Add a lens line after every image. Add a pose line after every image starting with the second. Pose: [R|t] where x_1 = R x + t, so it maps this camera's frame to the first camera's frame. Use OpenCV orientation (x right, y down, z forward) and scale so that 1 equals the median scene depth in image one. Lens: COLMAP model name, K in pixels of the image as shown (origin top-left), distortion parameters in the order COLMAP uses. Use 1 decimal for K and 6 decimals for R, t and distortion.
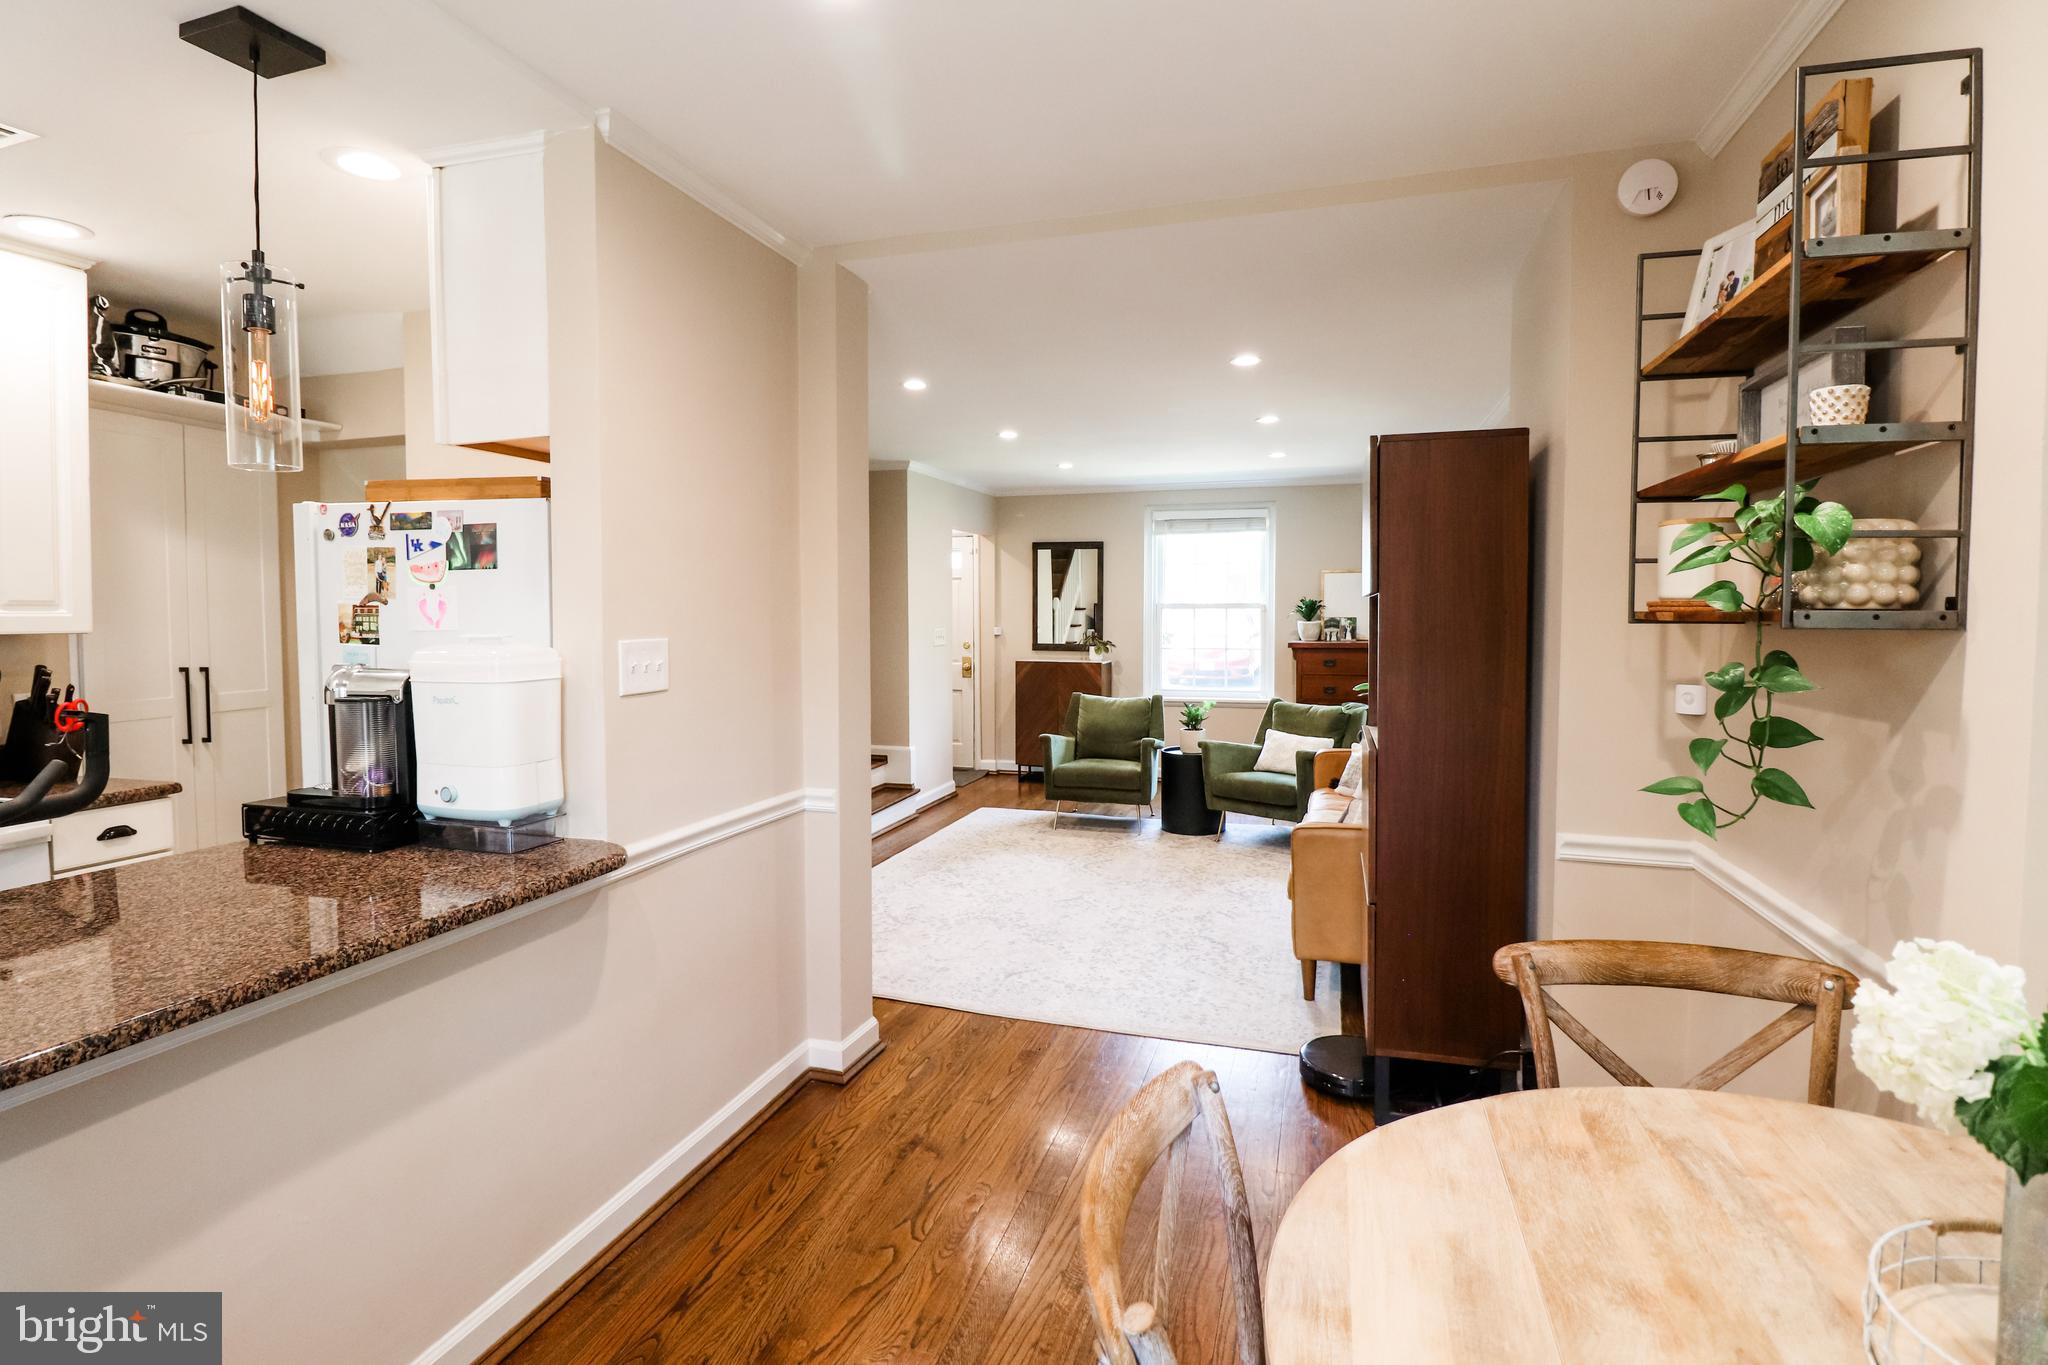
lens RADIAL K [[986.7, 0, 1031.5], [0, 986.7, 651.6], [0, 0, 1]] dist [-0.001383, -0.012614]
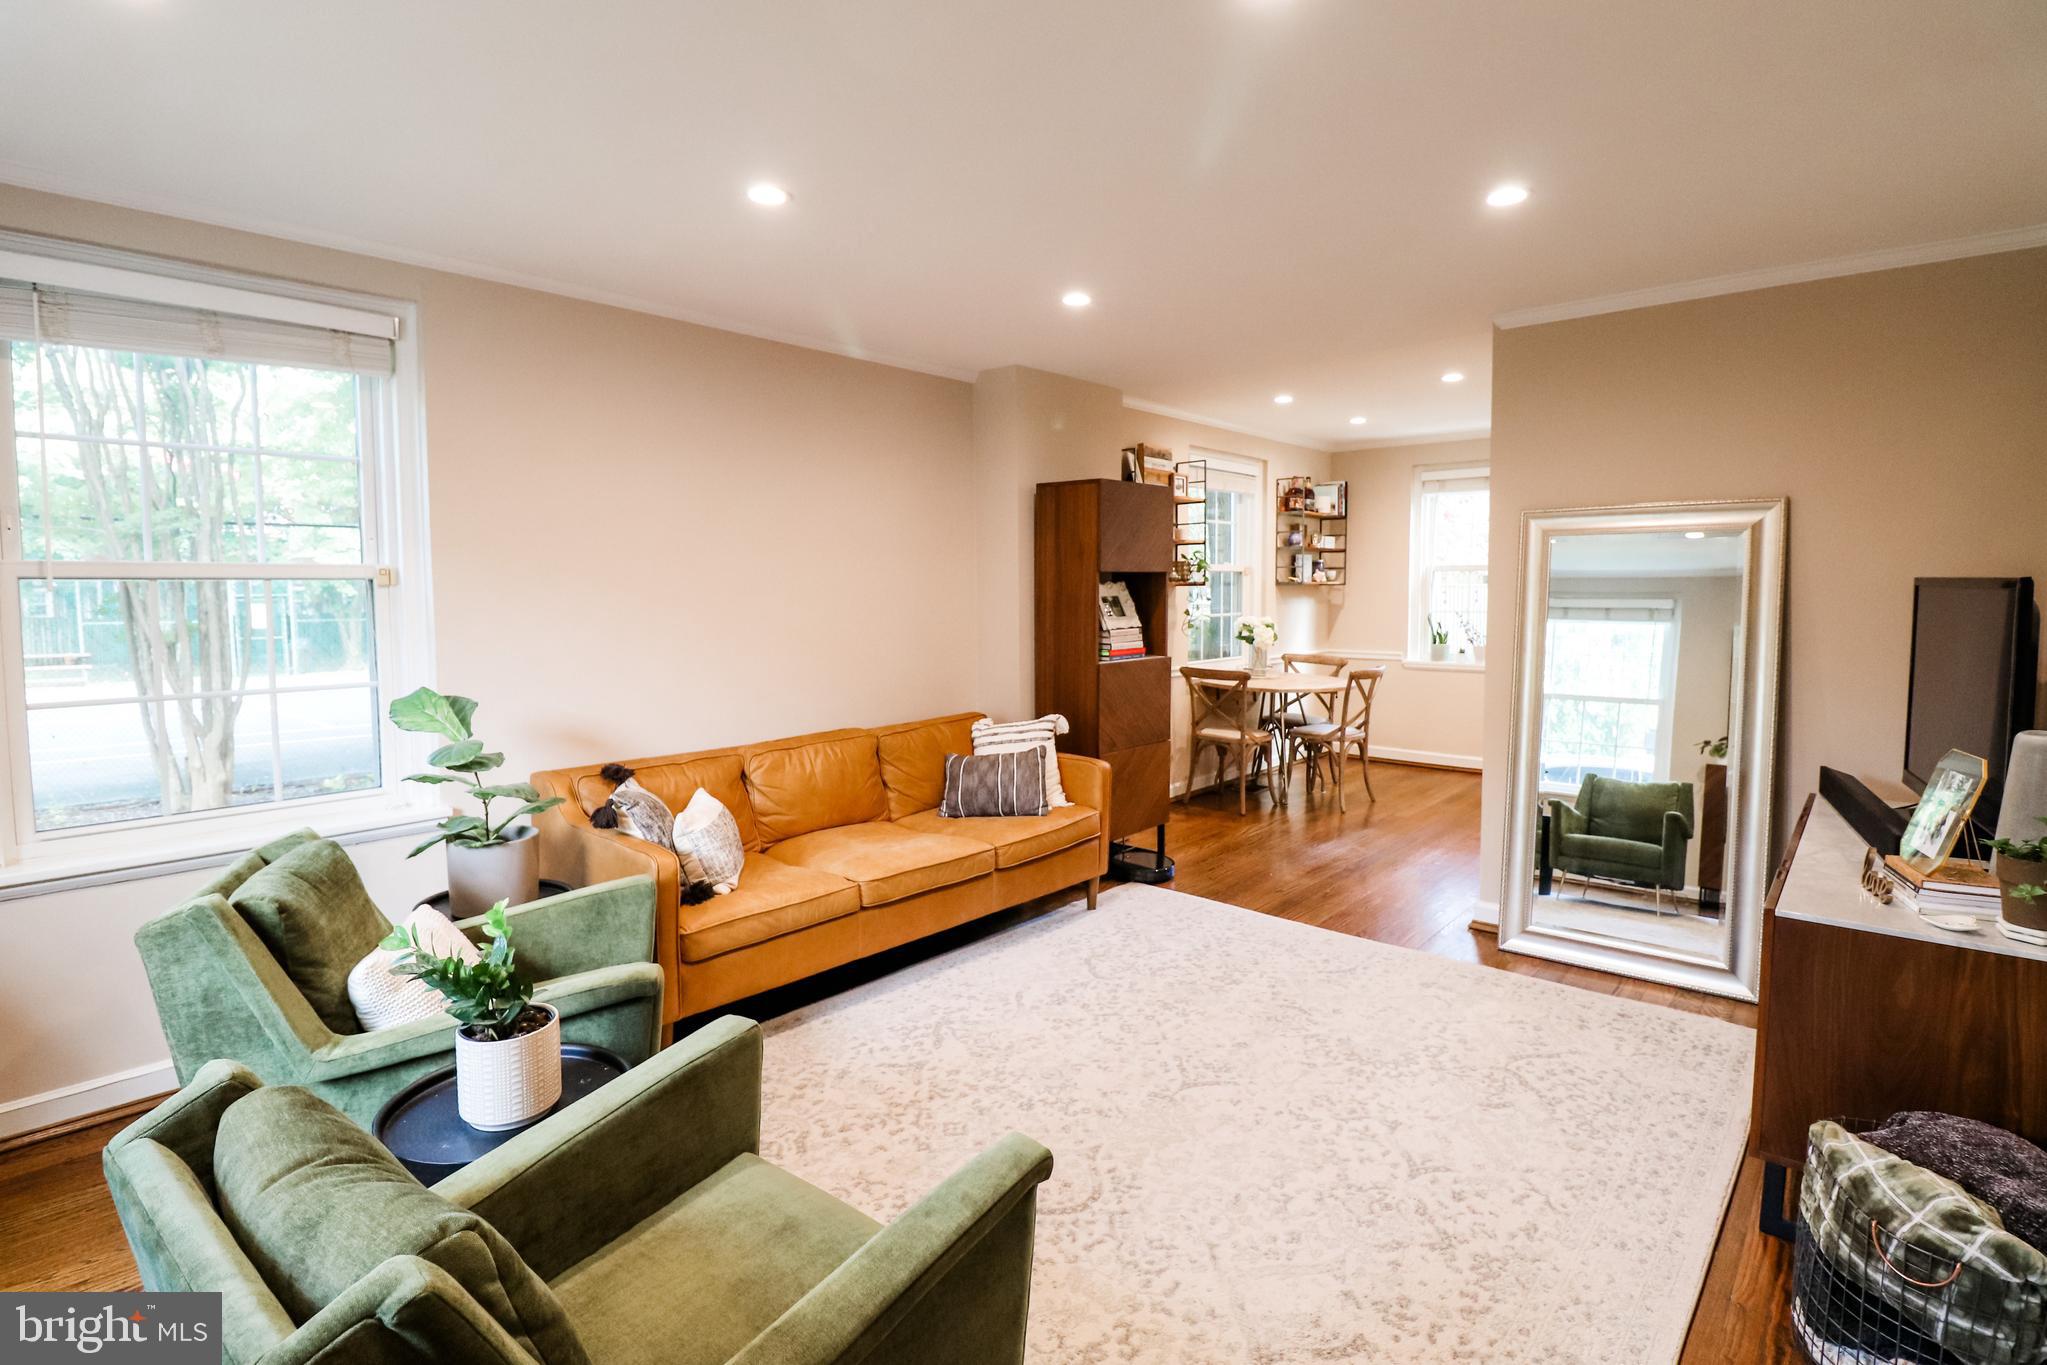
lens RADIAL K [[994.1, 0, 1024.8], [0, 994.1, 649.2], [0, 0, 1]] dist [-0.000089, -0.015502]
pose [[-0.910925, -0.018948, 0.412136, -0.080468], [0.024968, 0.994582, 0.100913, -0.049540], [-0.411815, 0.102214, -0.905517, 1.275116]]
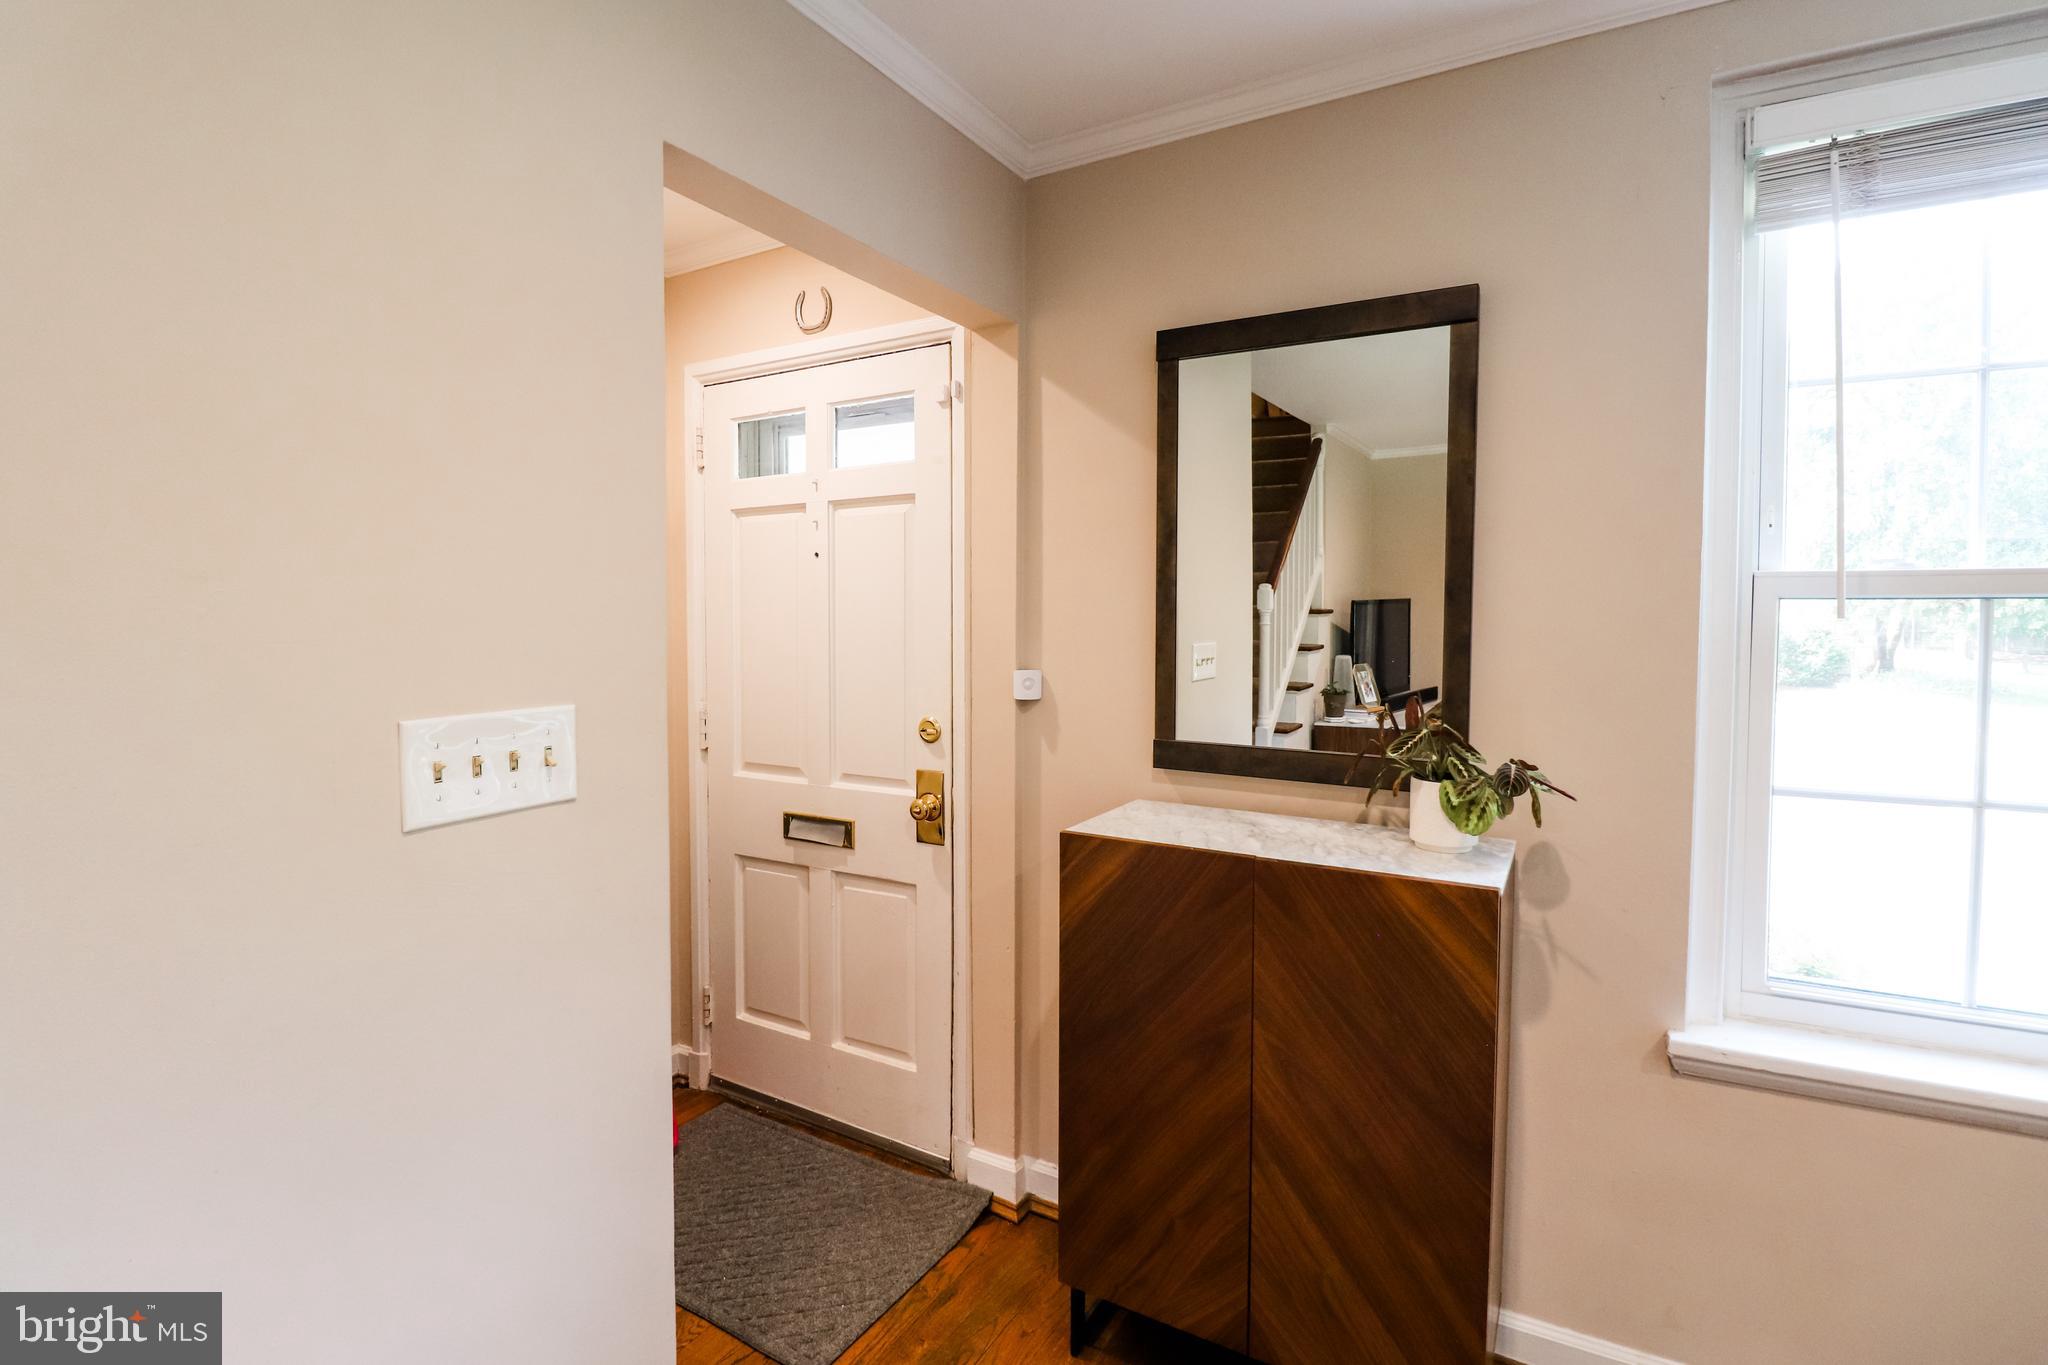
lens RADIAL K [[951.0, 0, 1020.4], [0, 951.0, 648.8], [0, 0, 1]] dist [-0.001554, -0.012859]
pose [[0.972689, 0.011121, -0.231848, 0.033353], [-0.013083, 0.999890, -0.006924, -0.041628], [0.231745, 0.009768, 0.972727, 1.080995]]
